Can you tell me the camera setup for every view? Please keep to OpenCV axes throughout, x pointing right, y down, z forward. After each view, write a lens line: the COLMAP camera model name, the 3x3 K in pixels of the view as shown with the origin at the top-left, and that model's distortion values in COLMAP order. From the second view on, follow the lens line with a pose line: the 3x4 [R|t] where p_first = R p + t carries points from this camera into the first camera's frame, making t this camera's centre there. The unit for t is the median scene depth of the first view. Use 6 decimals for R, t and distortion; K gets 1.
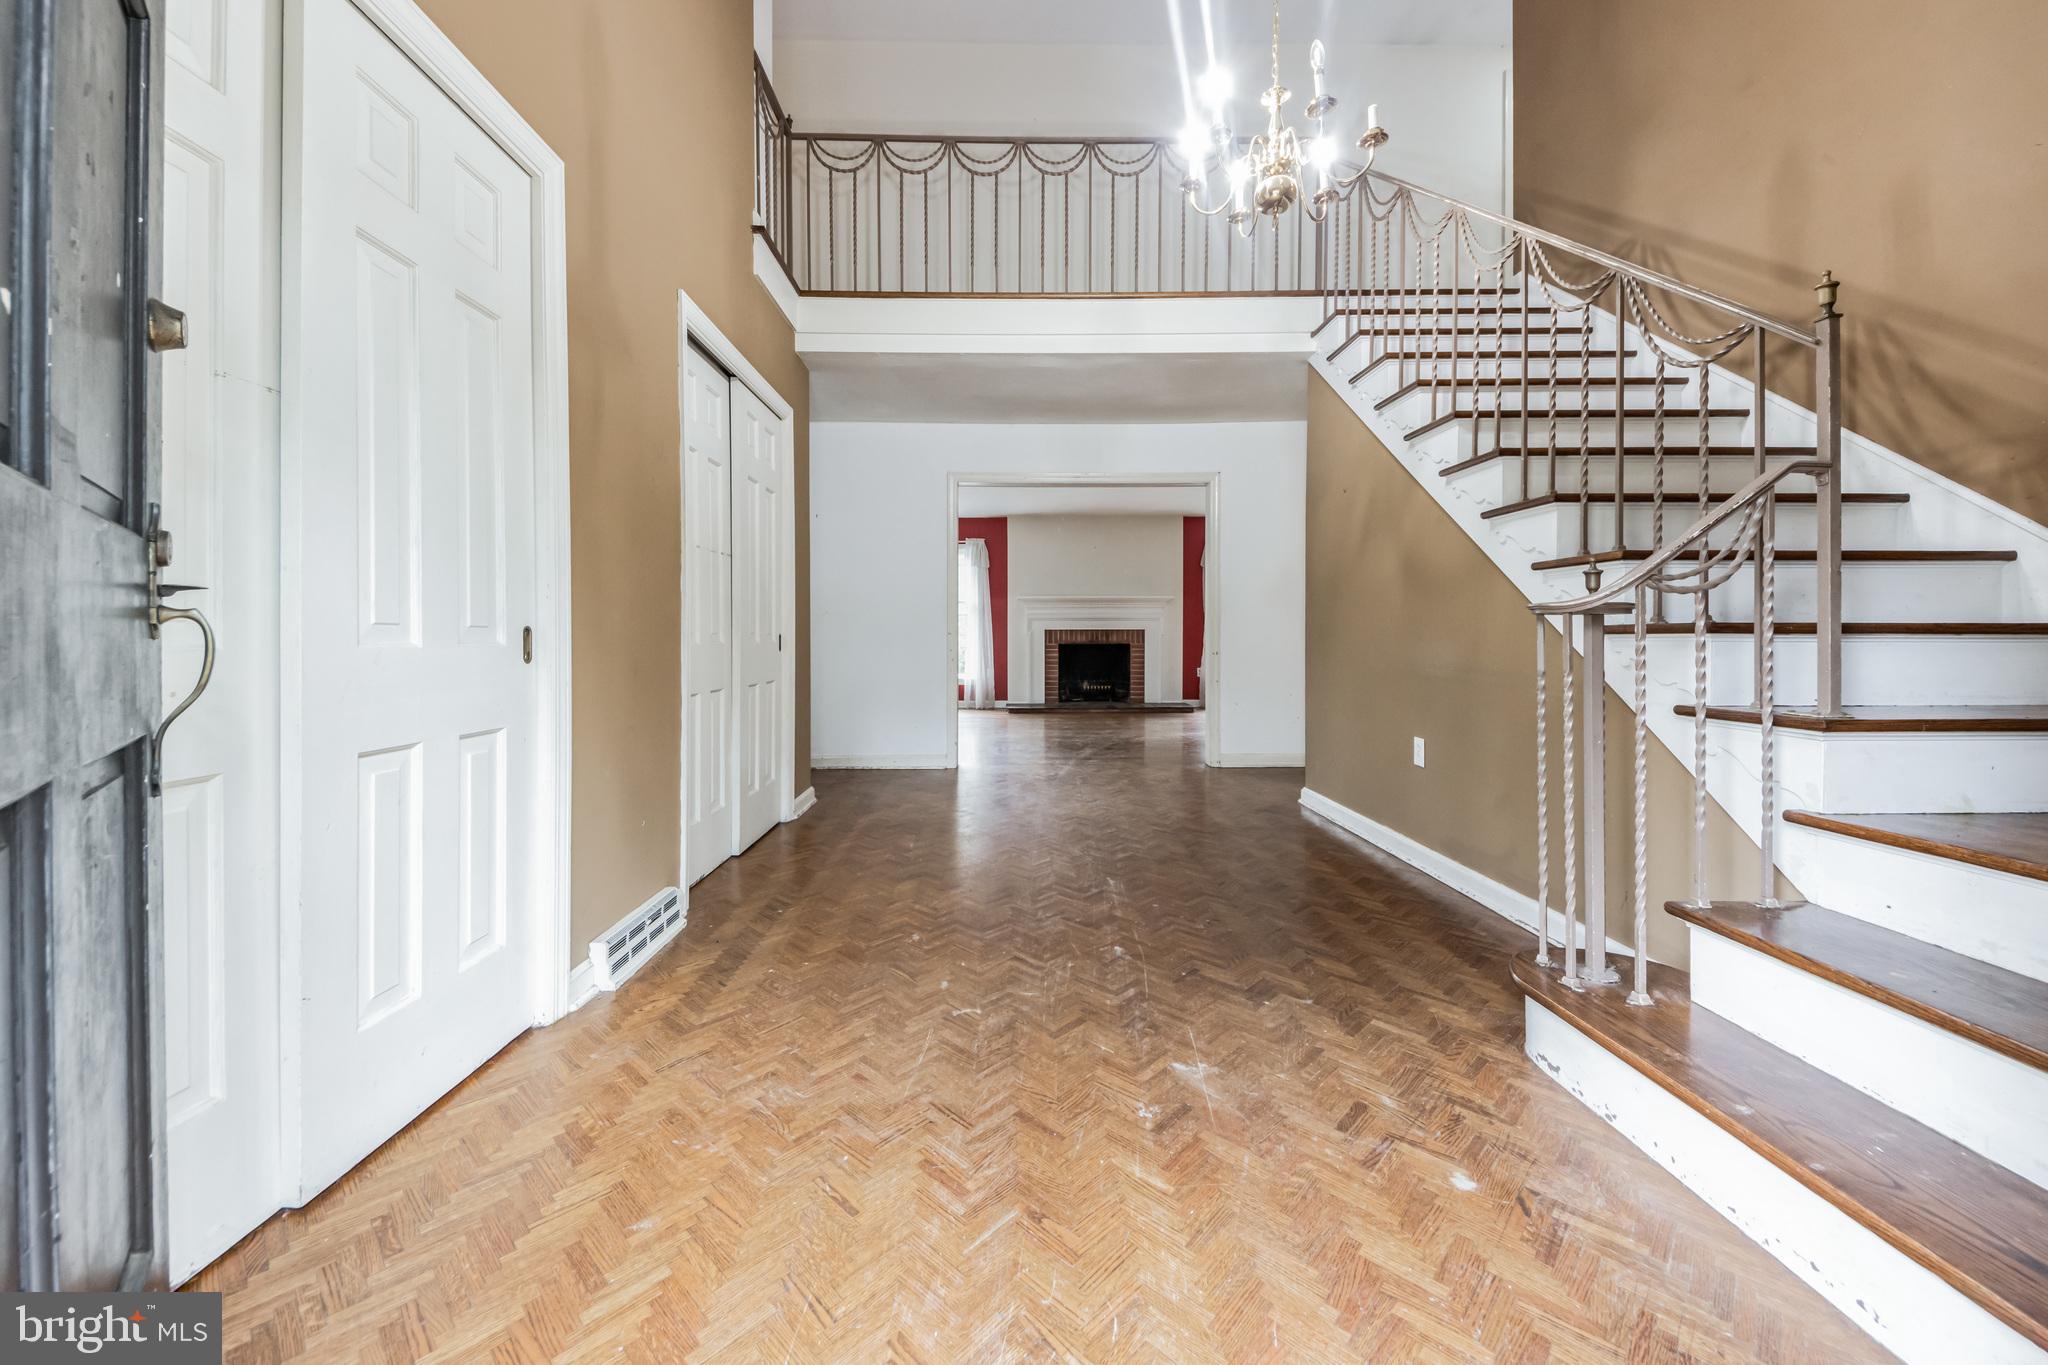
lens RADIAL K [[792.6, 0, 1024.0], [0, 792.6, 682.5], [0, 0, 1]] dist [-0.001412, -0.000283]
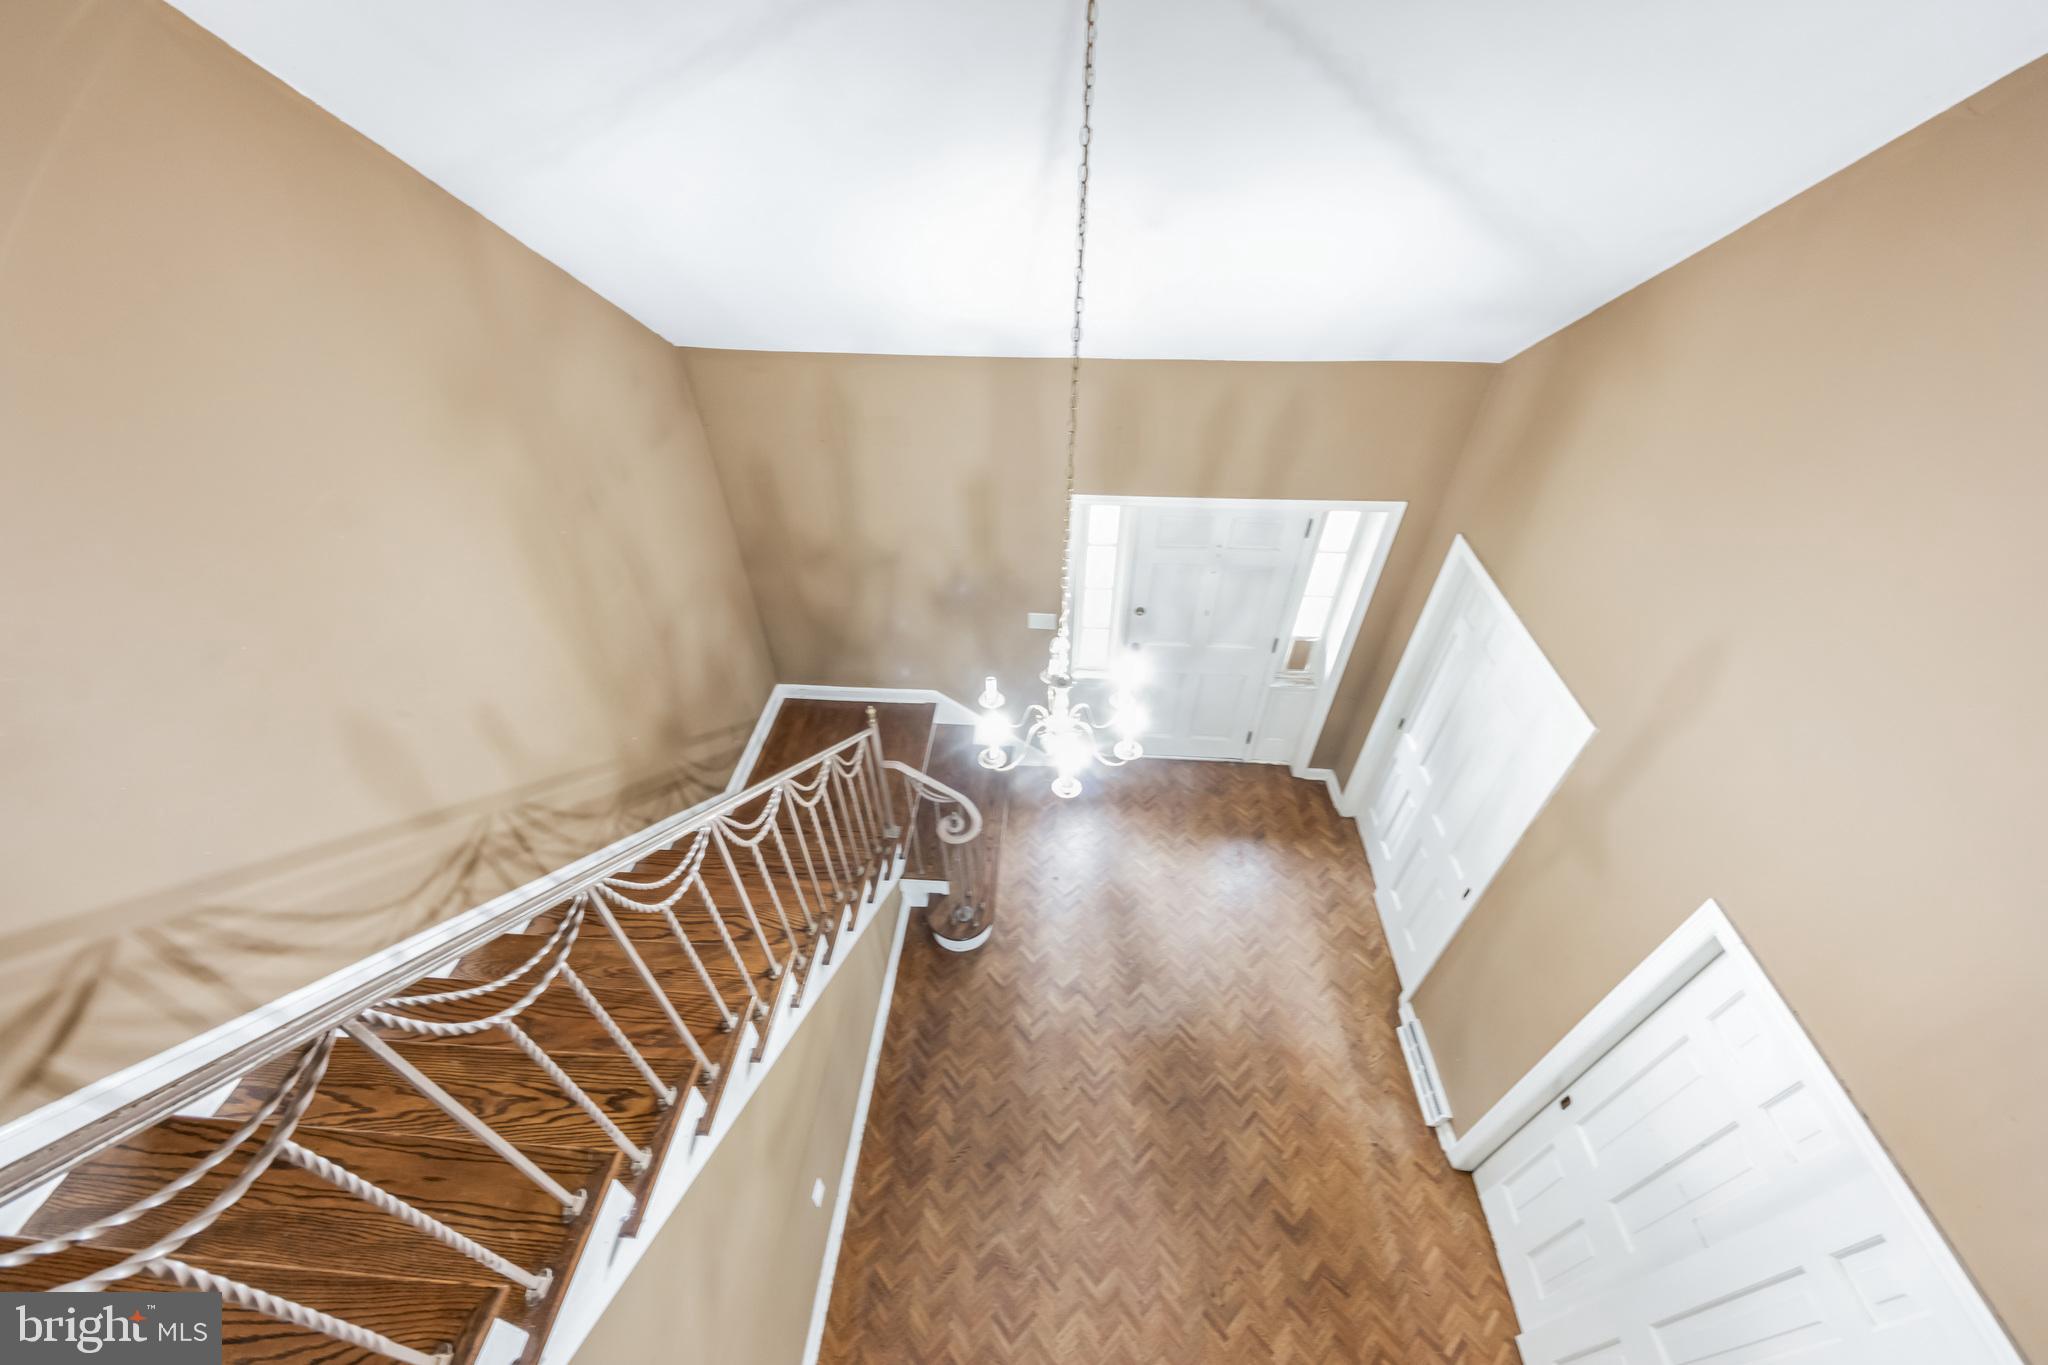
lens RADIAL K [[792.6, 0, 1024.0], [0, 792.6, 682.5], [0, 0, 1]] dist [-0.001412, -0.000283]
pose [[-0.998654, -0.034865, 0.038402, 0.326294], [0.000086, 0.739256, 0.673425, -1.434787], [-0.051868, 0.672521, -0.738258, 1.781513]]
